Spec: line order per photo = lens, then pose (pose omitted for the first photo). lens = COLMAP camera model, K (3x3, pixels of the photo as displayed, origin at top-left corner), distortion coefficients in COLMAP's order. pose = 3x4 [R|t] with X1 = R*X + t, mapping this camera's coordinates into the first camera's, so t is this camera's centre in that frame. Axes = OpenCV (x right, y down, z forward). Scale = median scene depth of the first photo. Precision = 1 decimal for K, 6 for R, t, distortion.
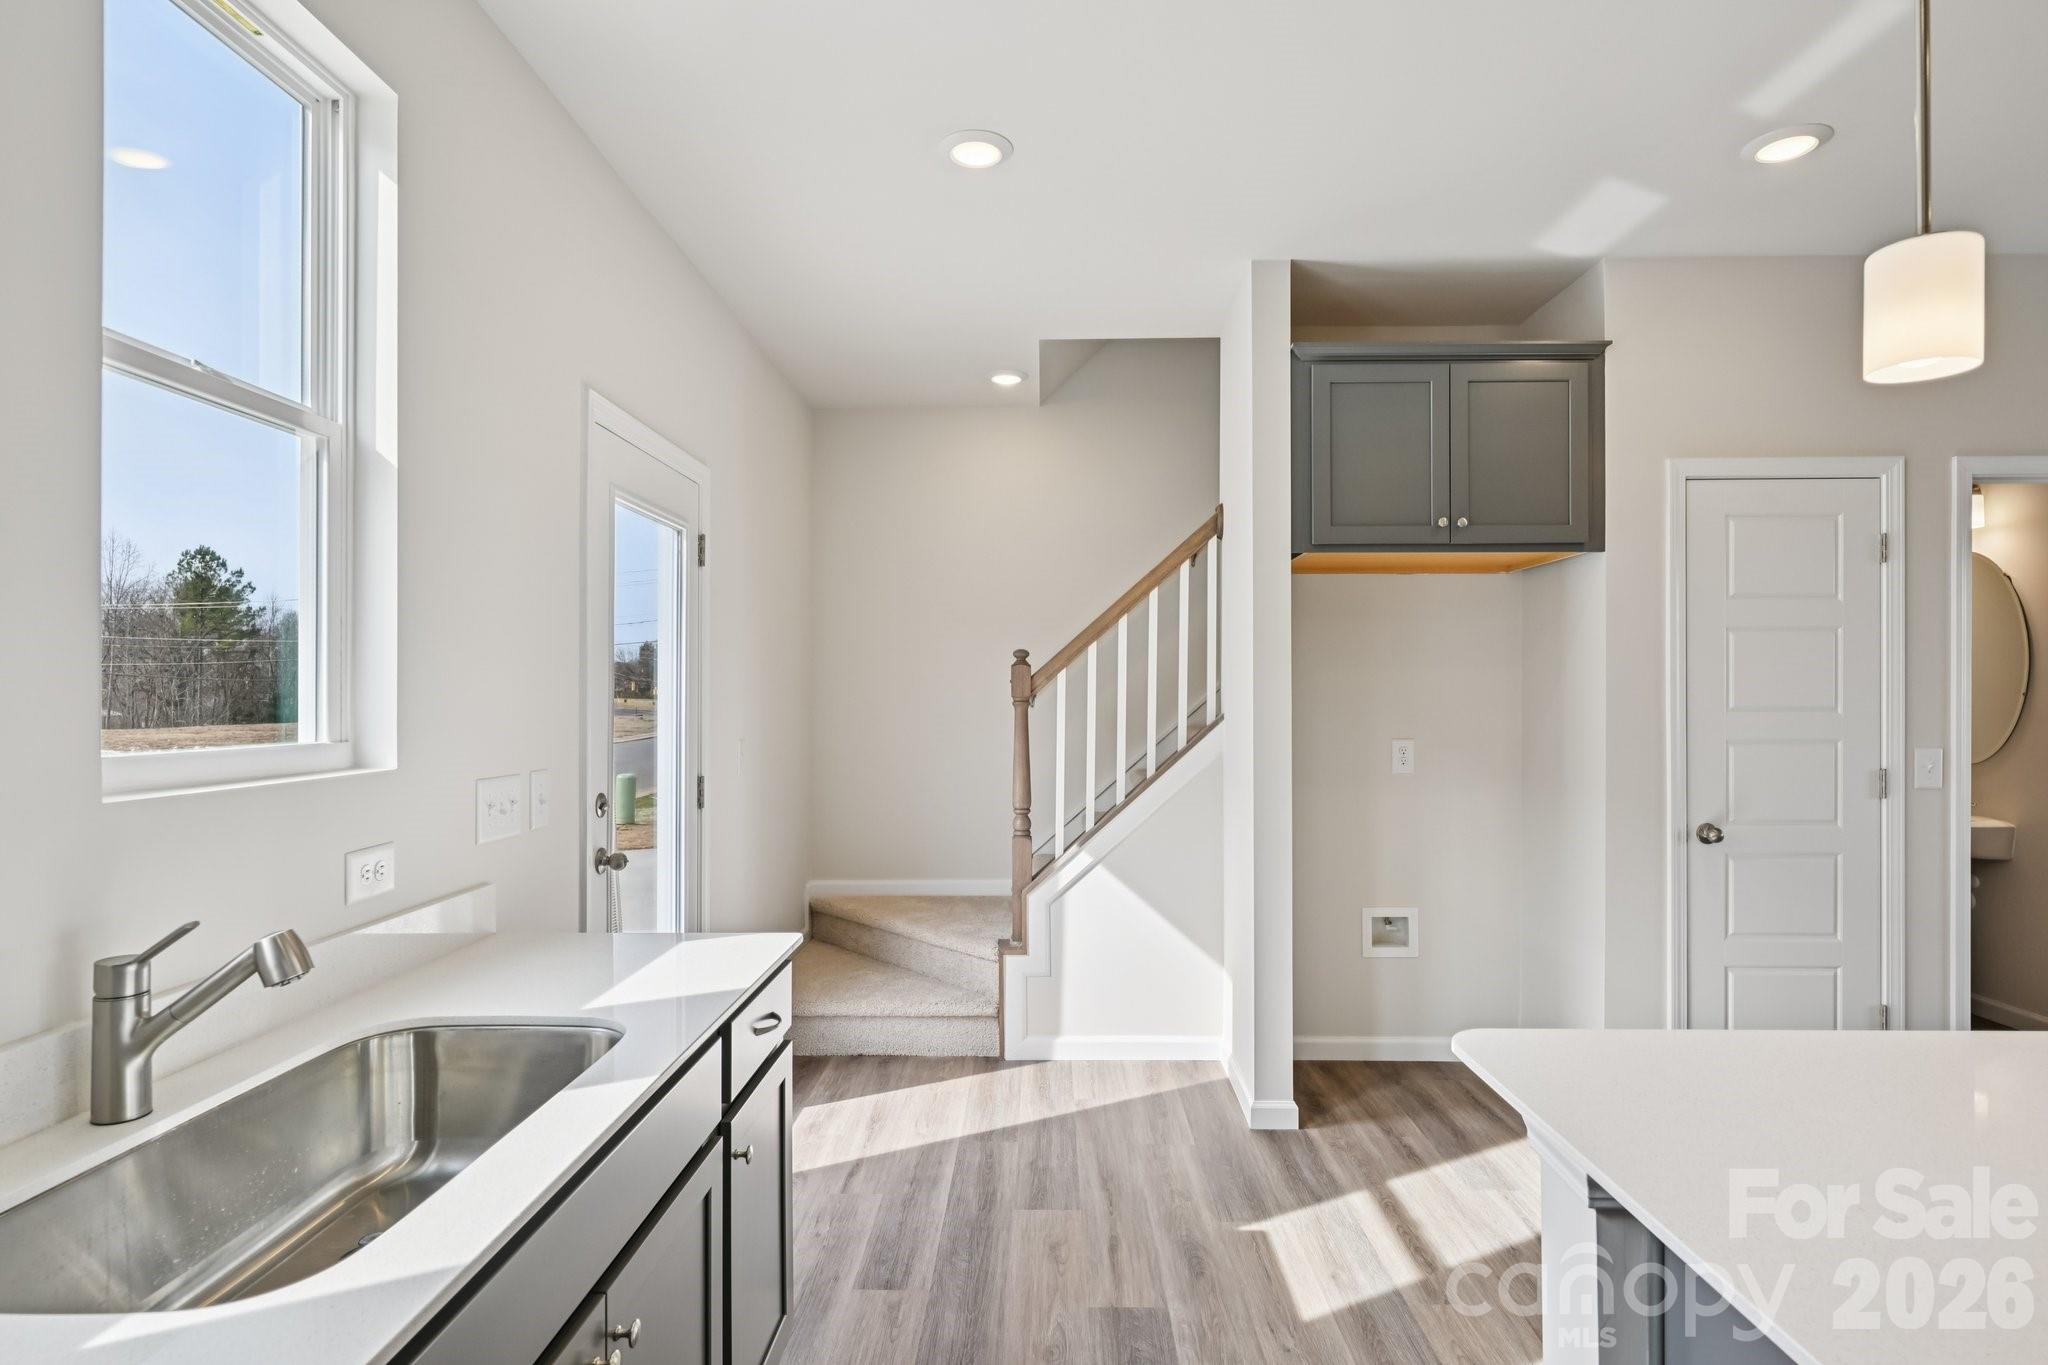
lens RADIAL K [[1062.6, 0, 1032.1], [0, 1062.6, 694.2], [0, 0, 1]] dist [-0.000277, -0.000617]
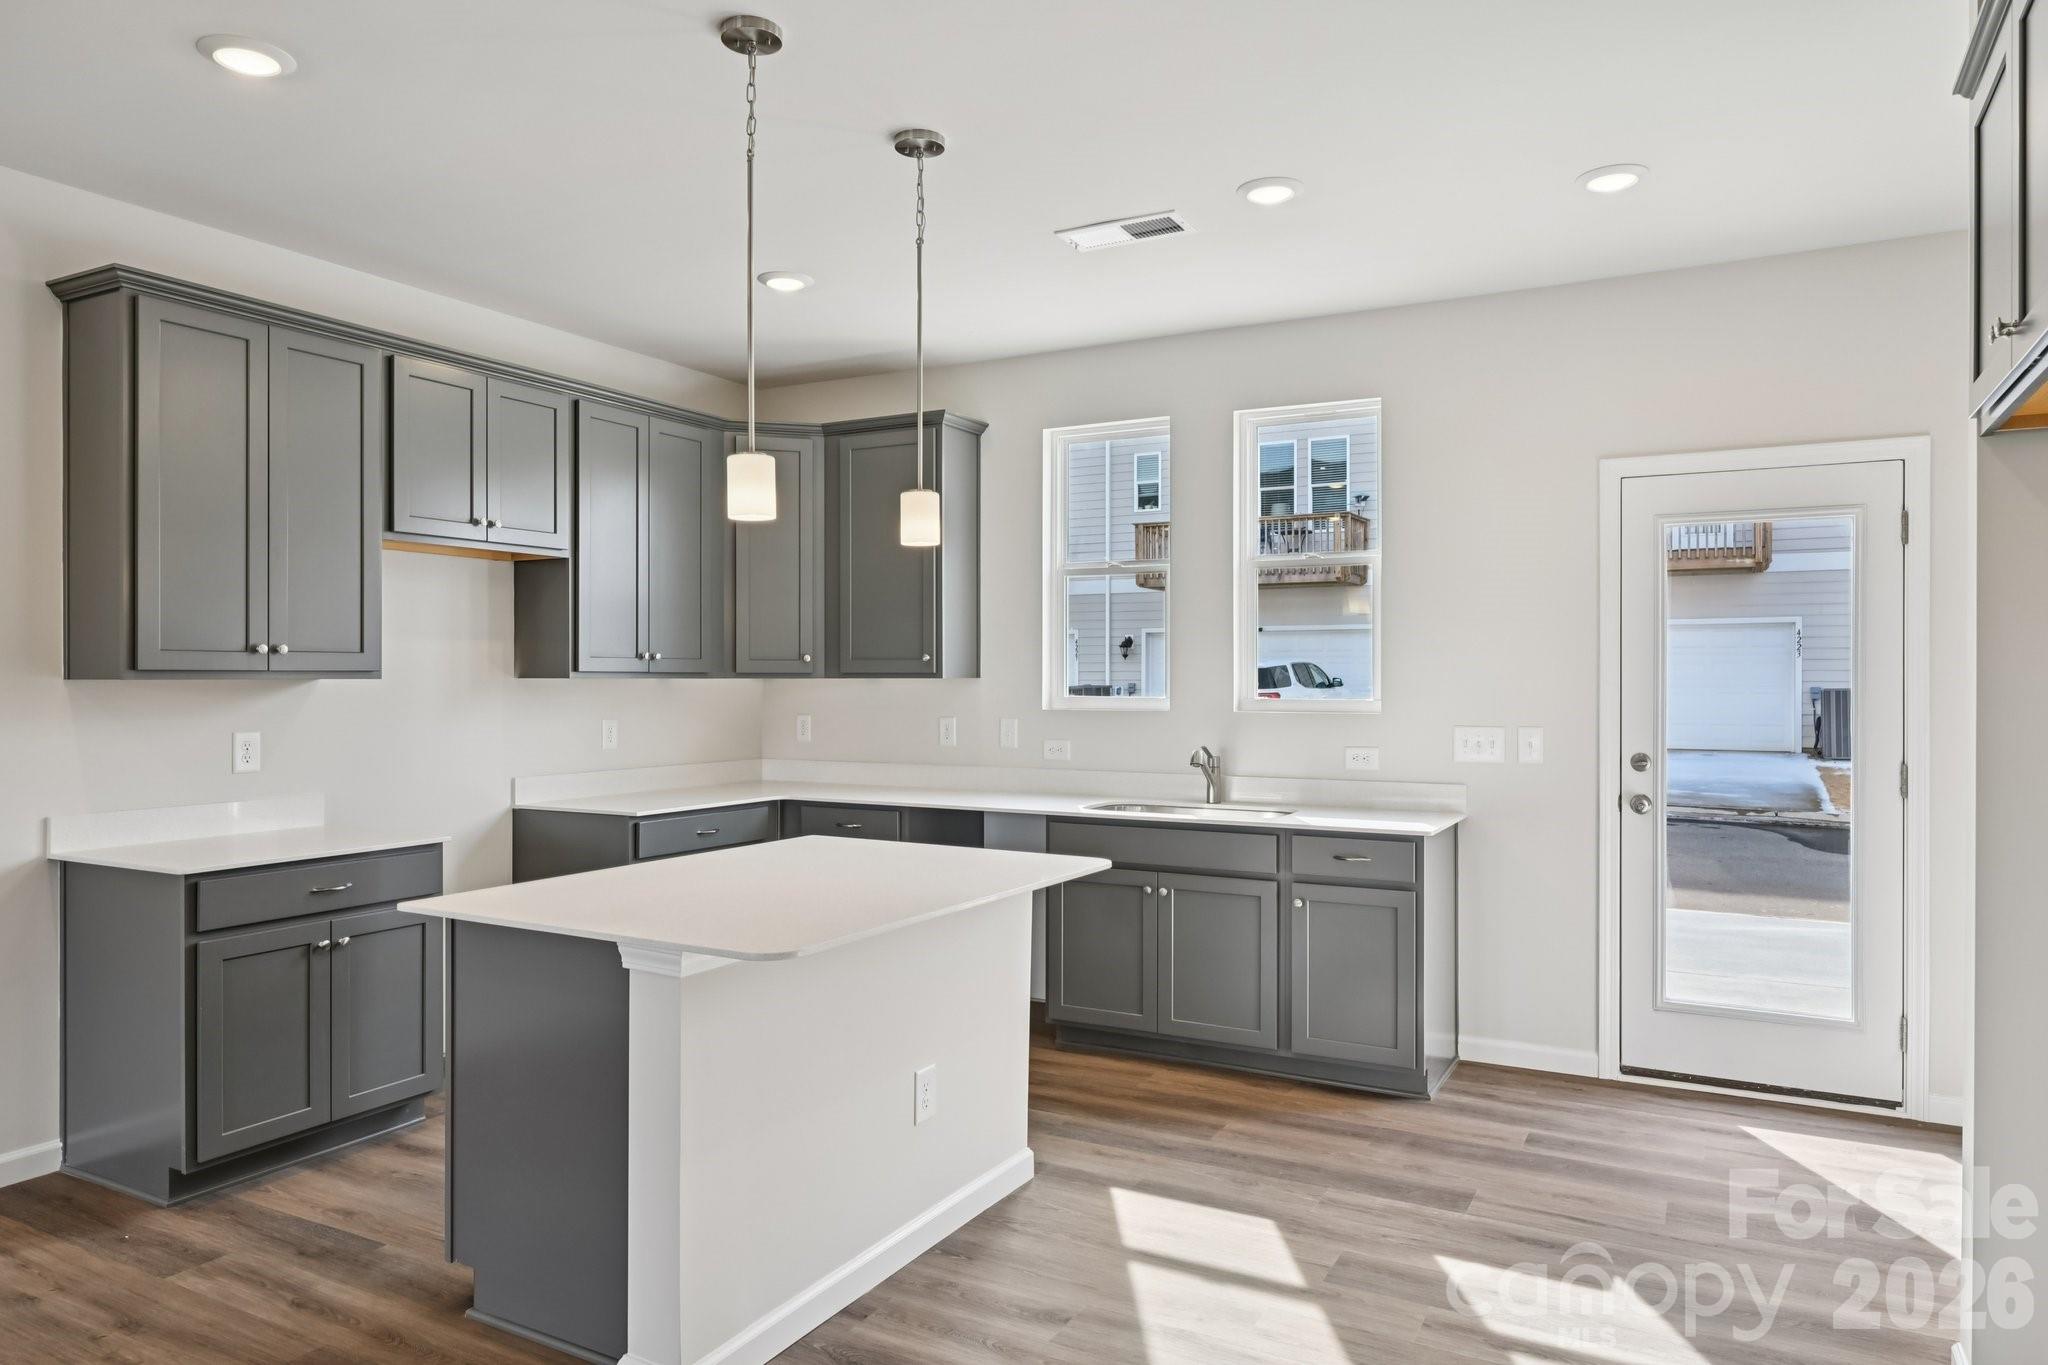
lens RADIAL K [[1285.5, 0, 1032.7], [0, 1285.5, 682.5], [0, 0, 1]] dist [-0.005195, -0.000398]
pose [[-0.465495, 0.004152, -0.885041, 1.104352], [0.000480, 0.999990, 0.004439, -0.002135], [0.885050, 0.001642, -0.465492, 0.866693]]
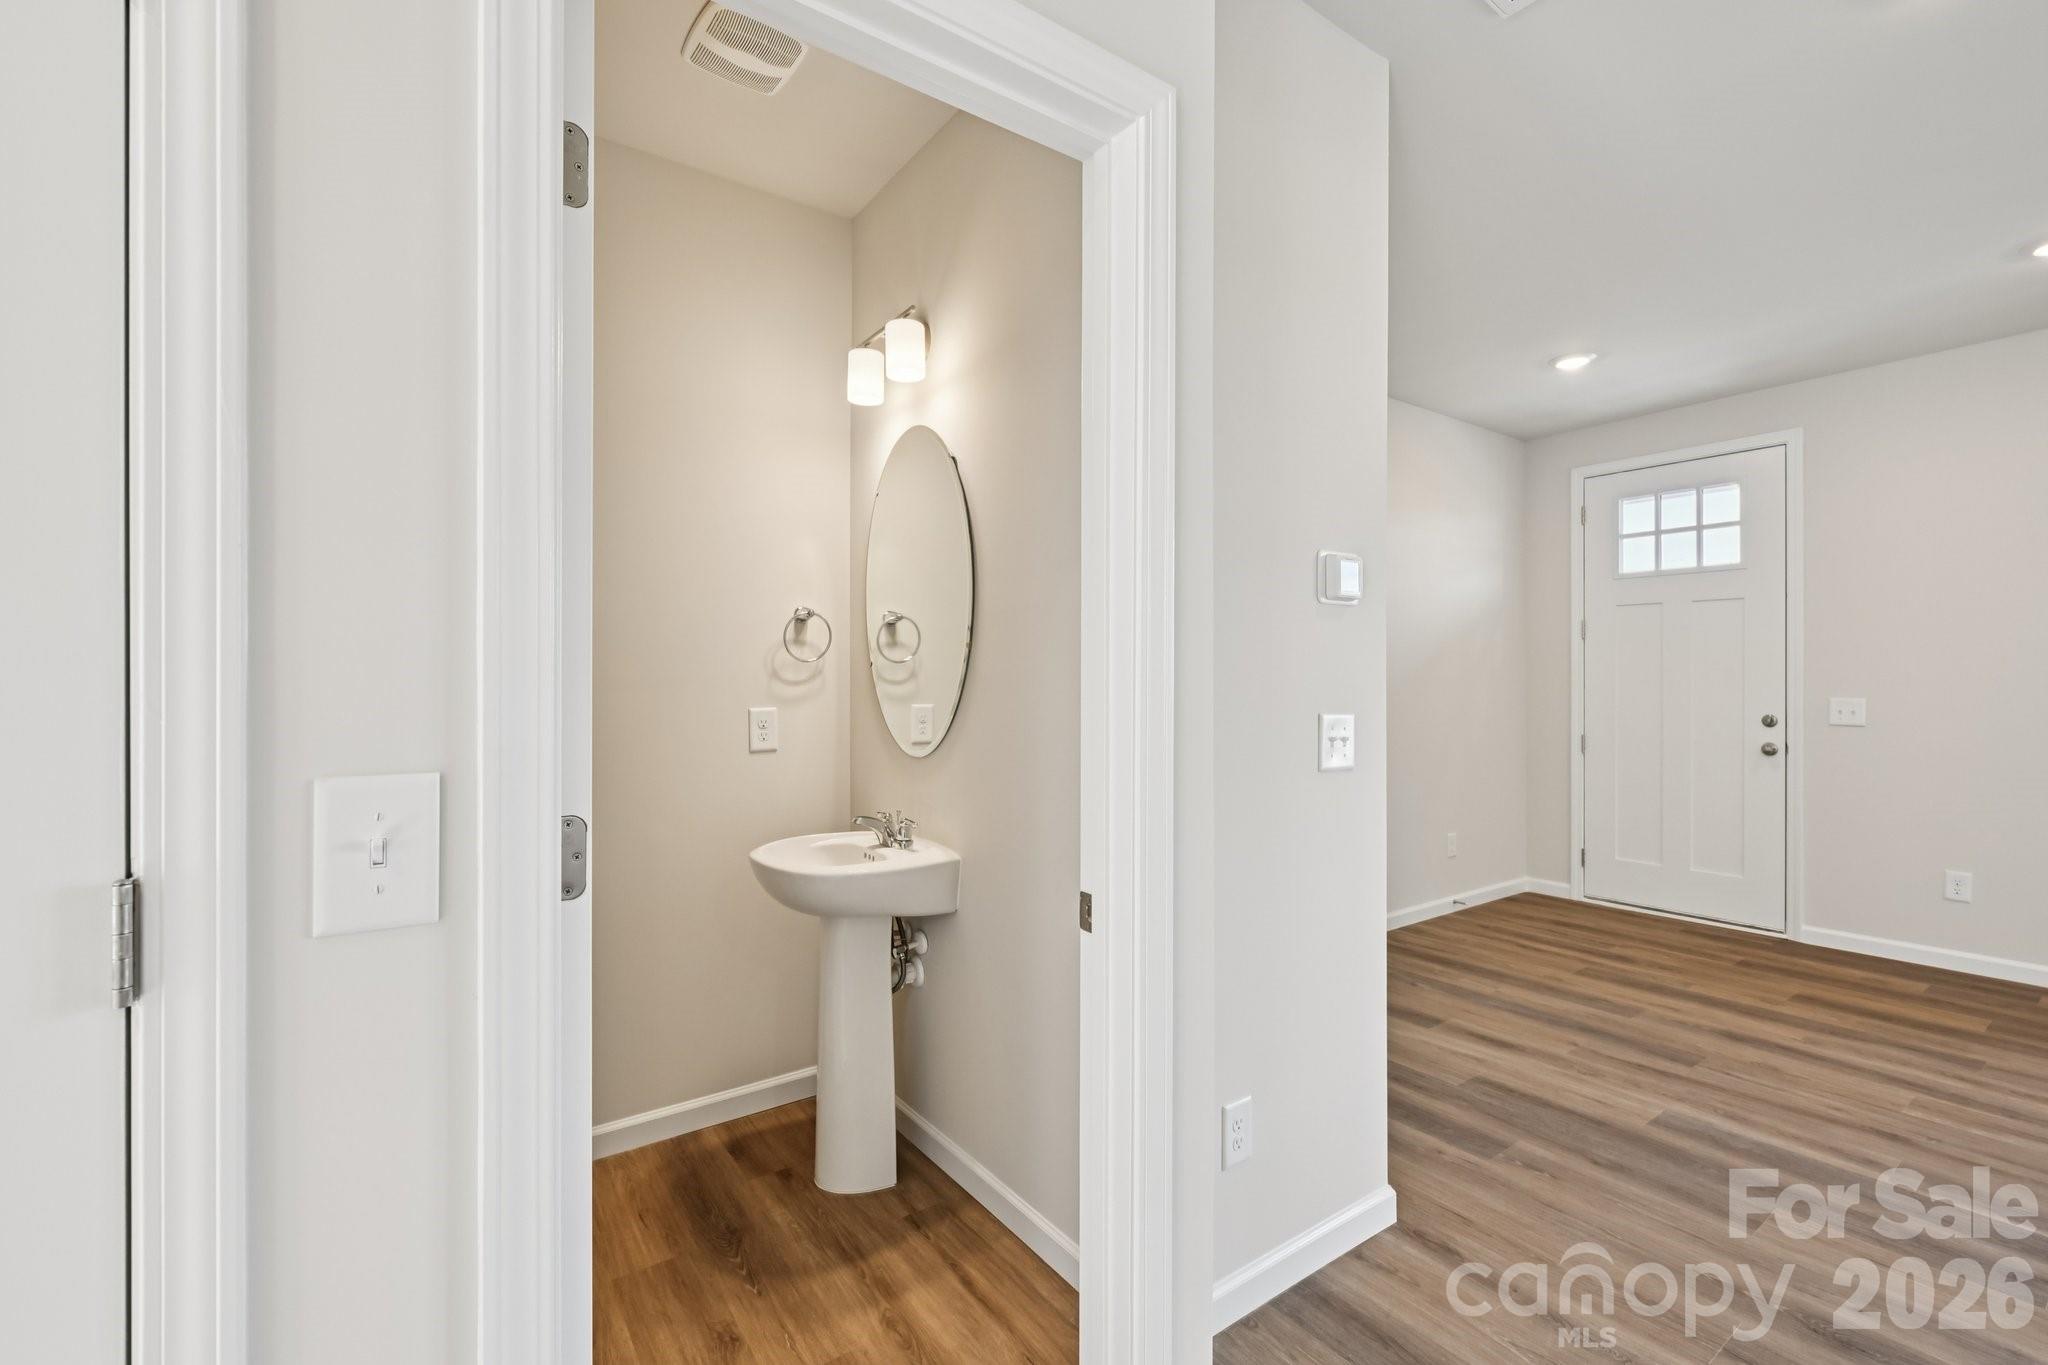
lens RADIAL K [[878.2, 0, 1024.0], [0, 878.2, 682.5], [0, 0, 1]] dist [-0.000723, 0.000345]
pose [[0.806380, -0.000016, 0.591398, 0.841981], [0.000074, 1.000000, -0.000074, 0.027544], [-0.591398, 0.000104, 0.806380, 0.727529]]
